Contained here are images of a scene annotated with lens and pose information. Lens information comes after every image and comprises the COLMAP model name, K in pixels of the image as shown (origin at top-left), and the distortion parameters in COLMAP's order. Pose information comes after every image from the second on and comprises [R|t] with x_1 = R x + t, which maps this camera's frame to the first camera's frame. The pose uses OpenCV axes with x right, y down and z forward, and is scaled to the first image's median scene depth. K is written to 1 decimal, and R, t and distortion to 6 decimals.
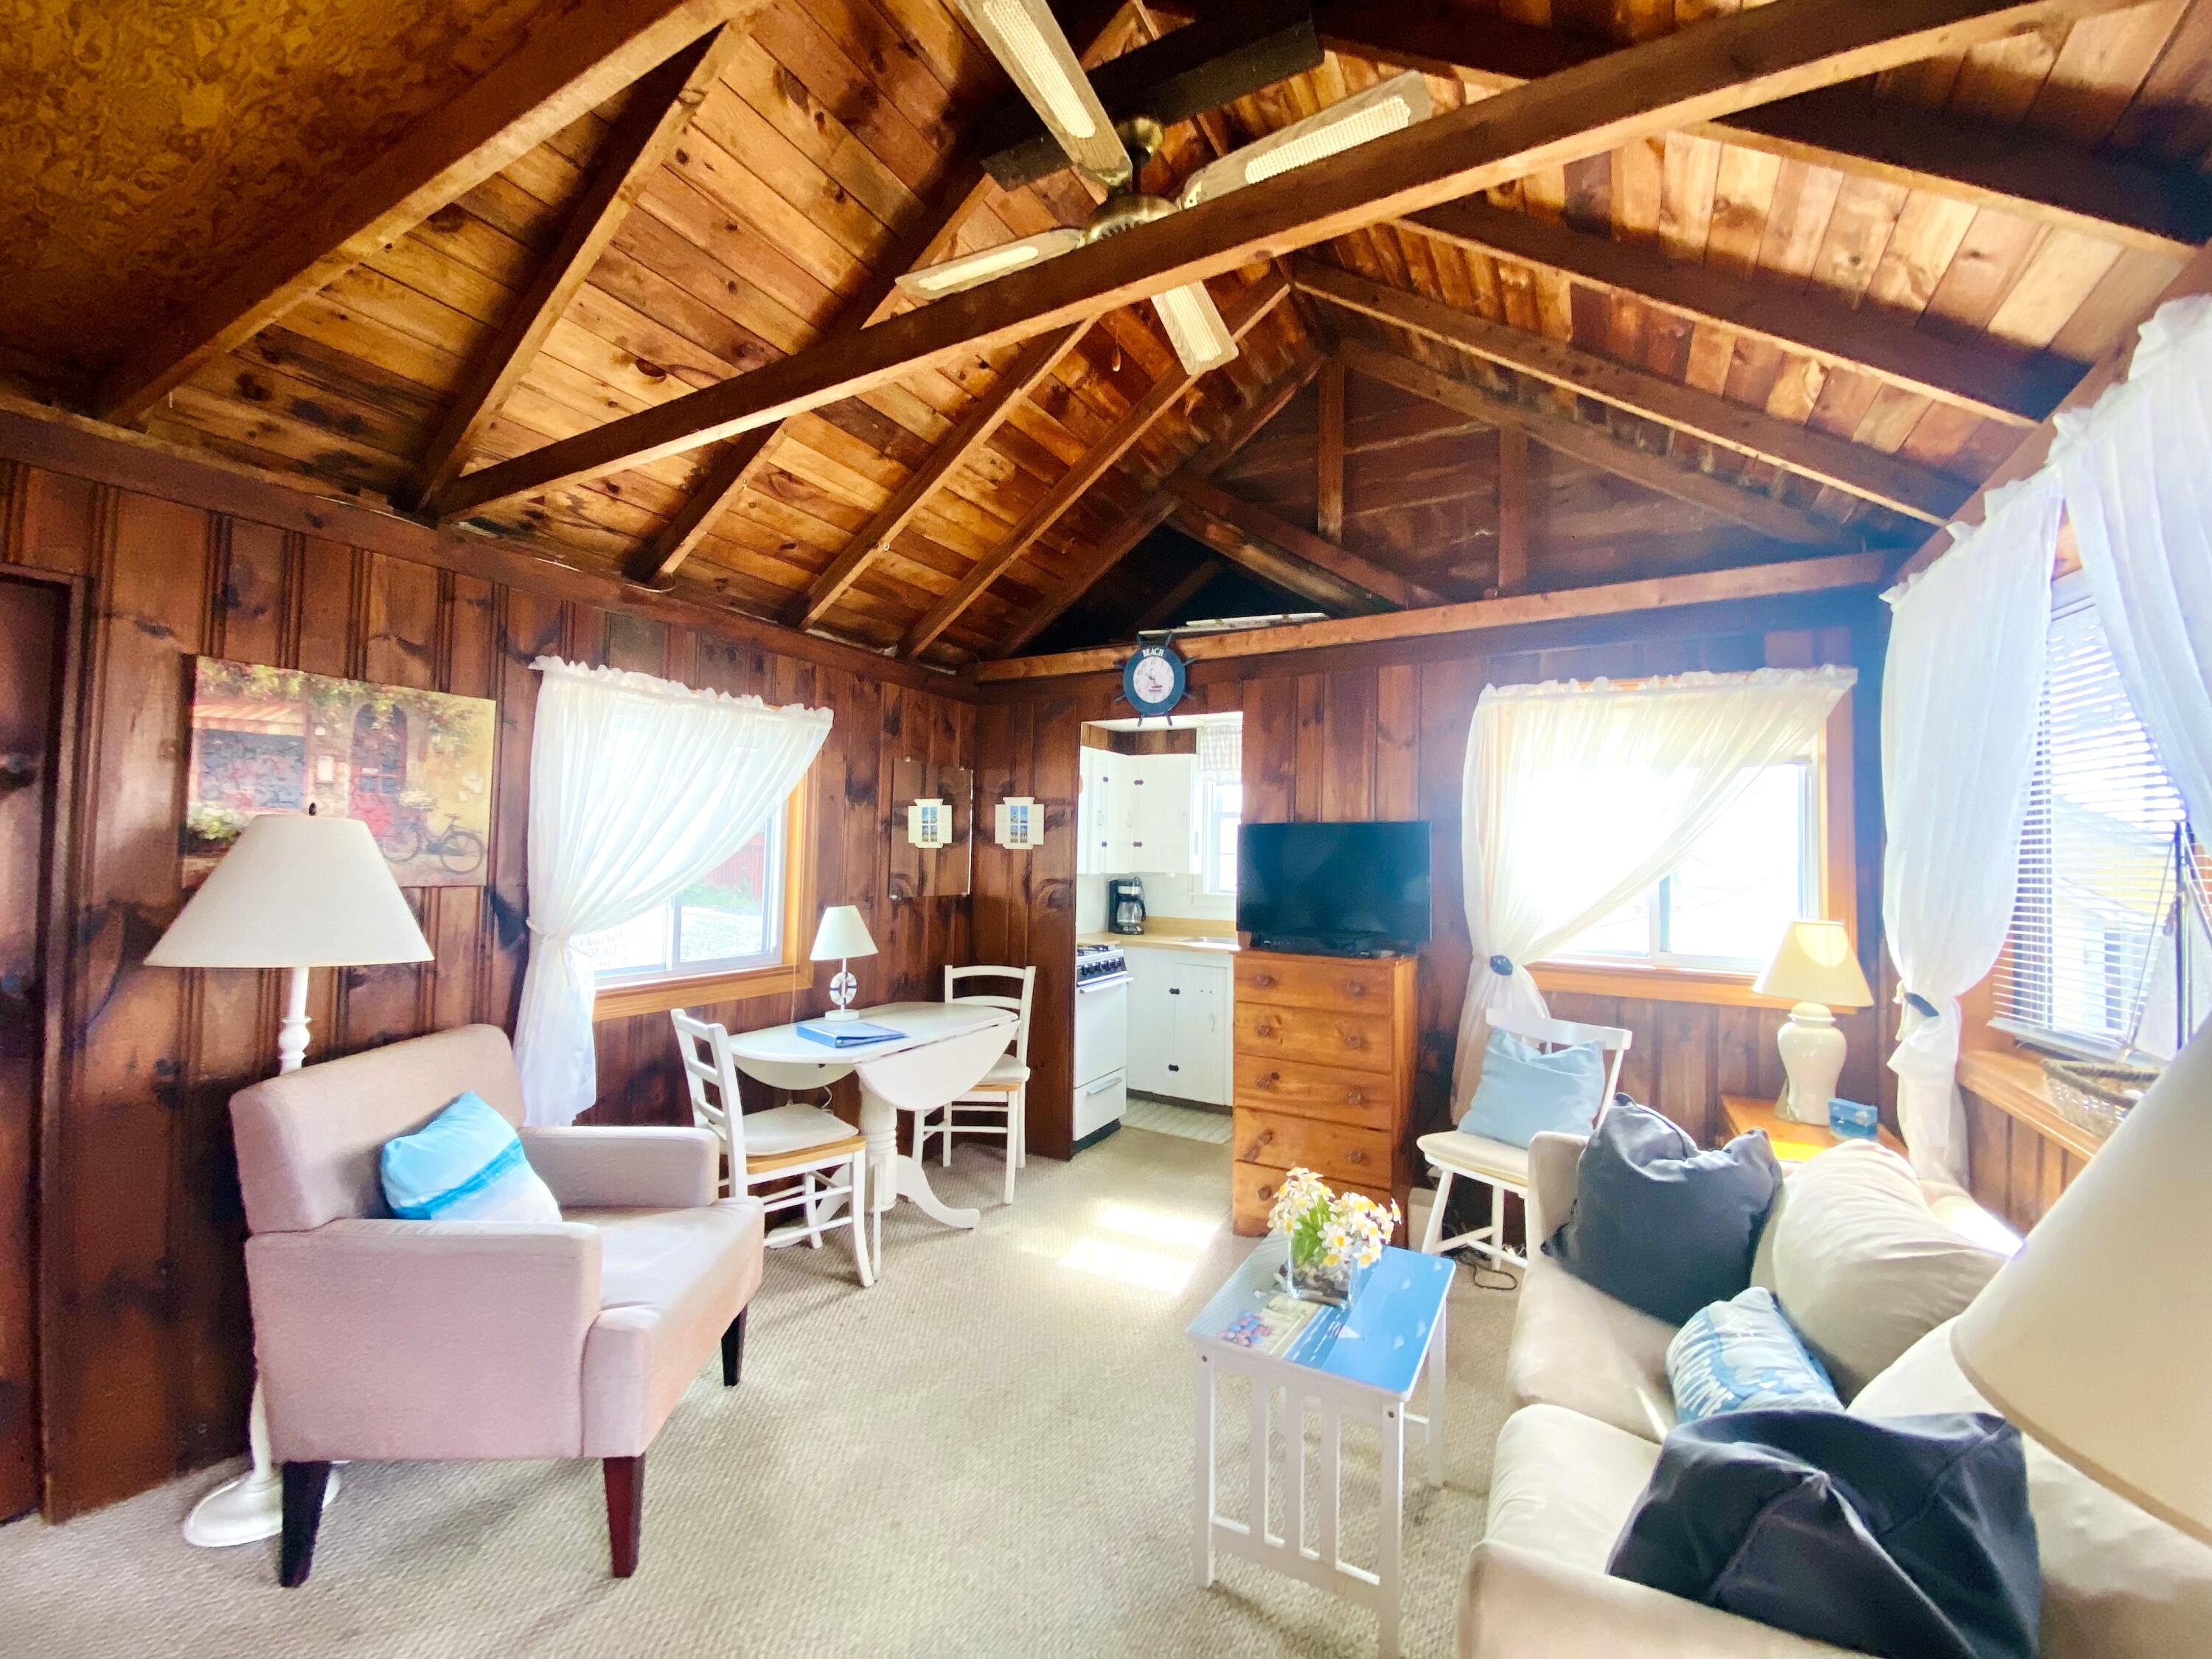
lens RADIAL K [[890.8, 0, 1096.7], [0, 890.8, 824.0], [0, 0, 1]] dist [0.025733, -0.023342]
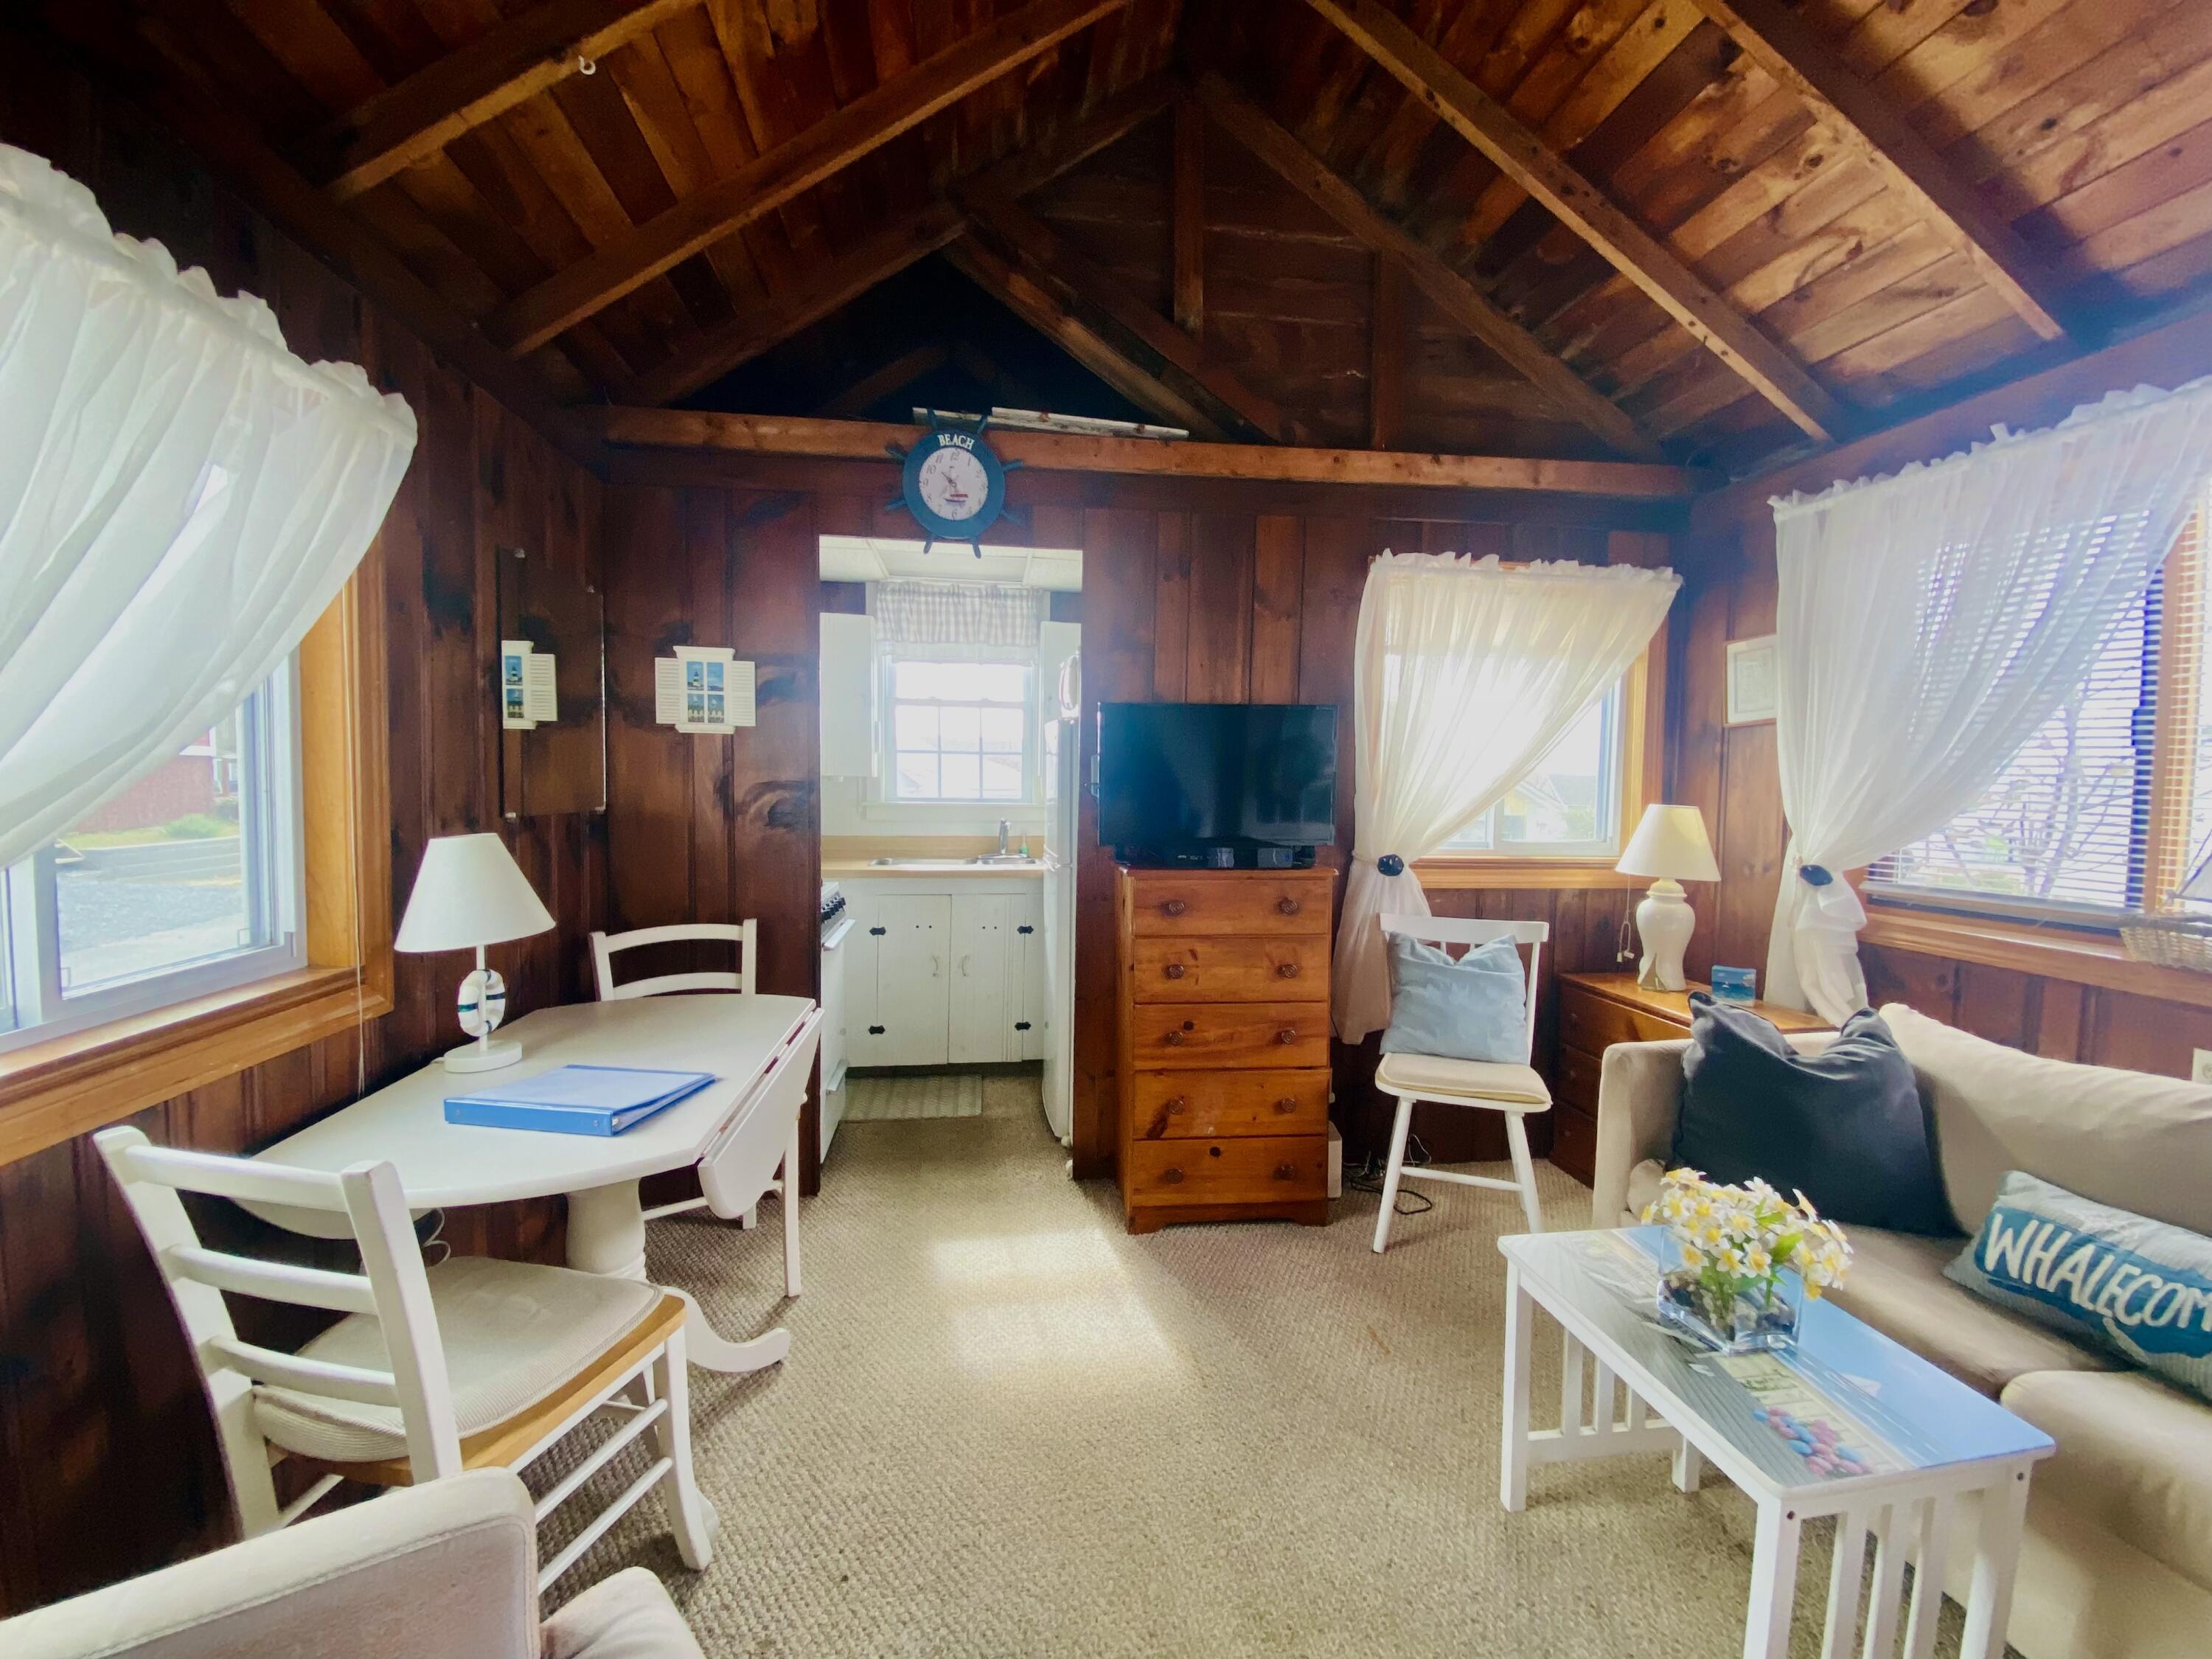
lens RADIAL K [[902.7, 0, 1097.8], [0, 902.7, 826.6], [0, 0, 1]] dist [0.014691, -0.016196]
pose [[0.799999, -0.039441, 0.598704, -0.358976], [-0.021729, 0.995278, 0.094601, 0.040035], [-0.599608, -0.088690, 0.795364, 0.479144]]
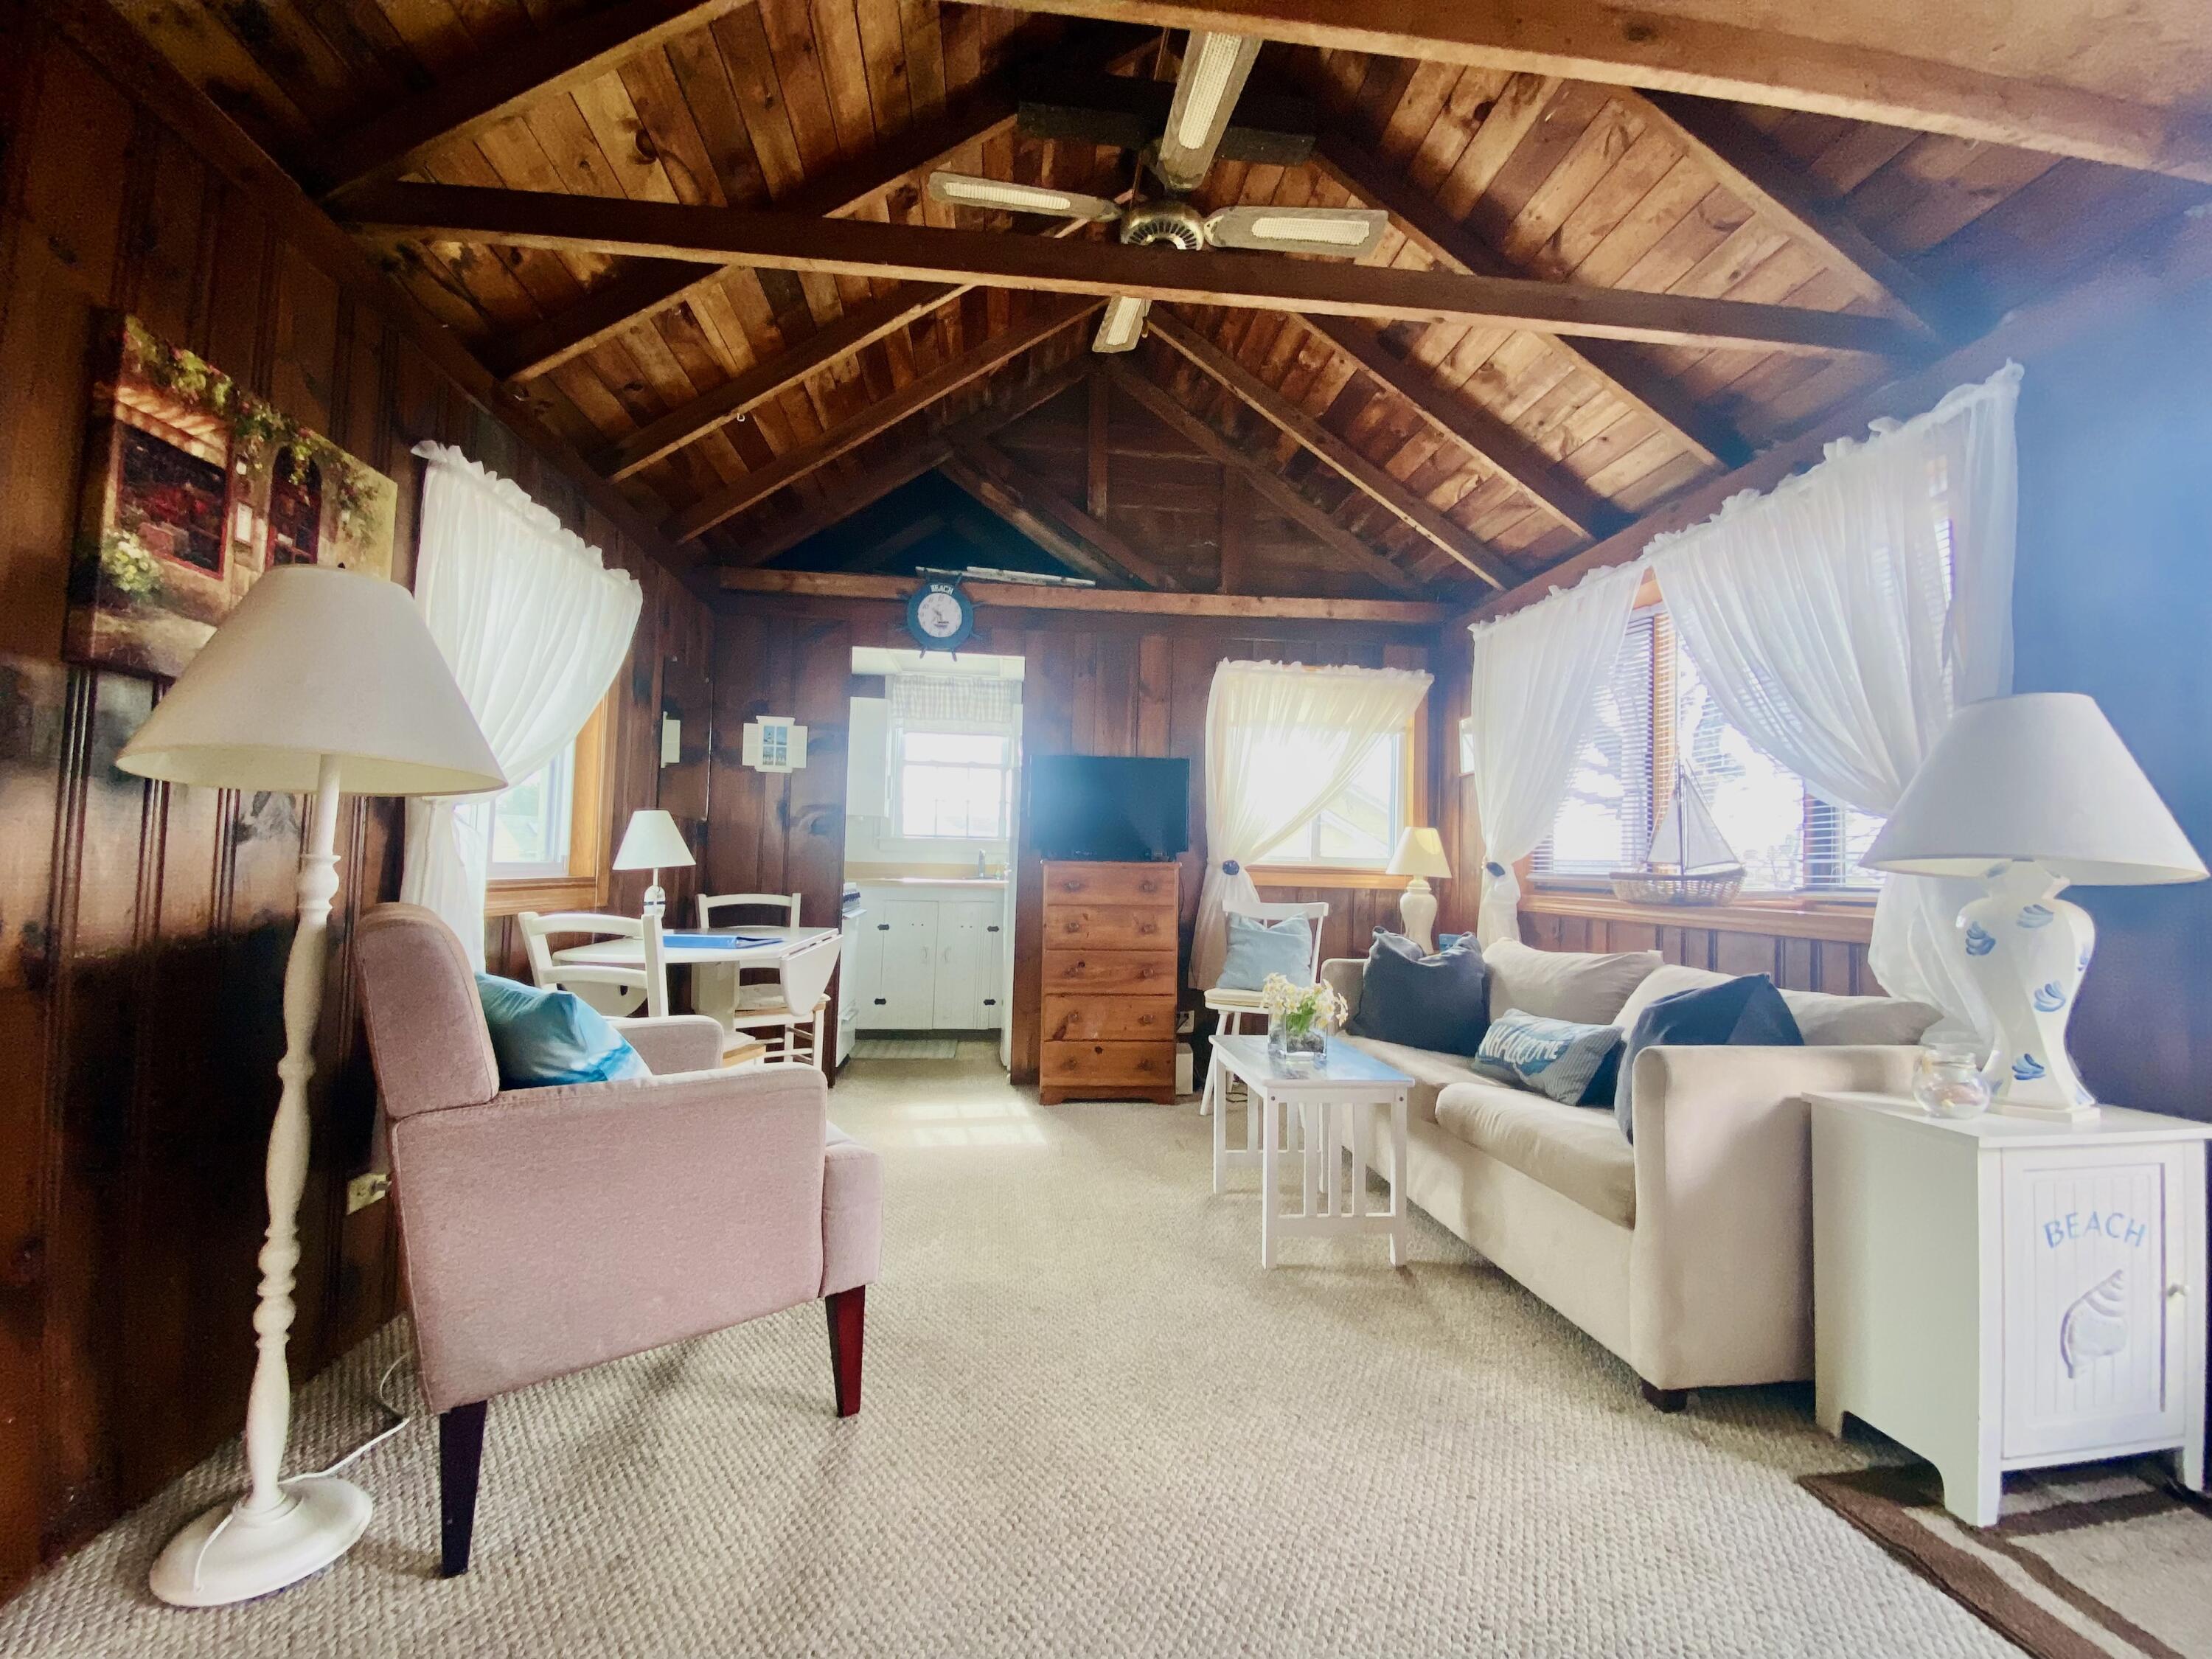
lens RADIAL K [[903.7, 0, 1098.1], [0, 903.7, 820.2], [0, 0, 1]] dist [0.070069, -0.038785]
pose [[0.815731, 0.031938, 0.577549, -0.526479], [-0.031928, 0.999438, -0.010173, 0.113375], [-0.577550, -0.010141, 0.816292, 0.011050]]
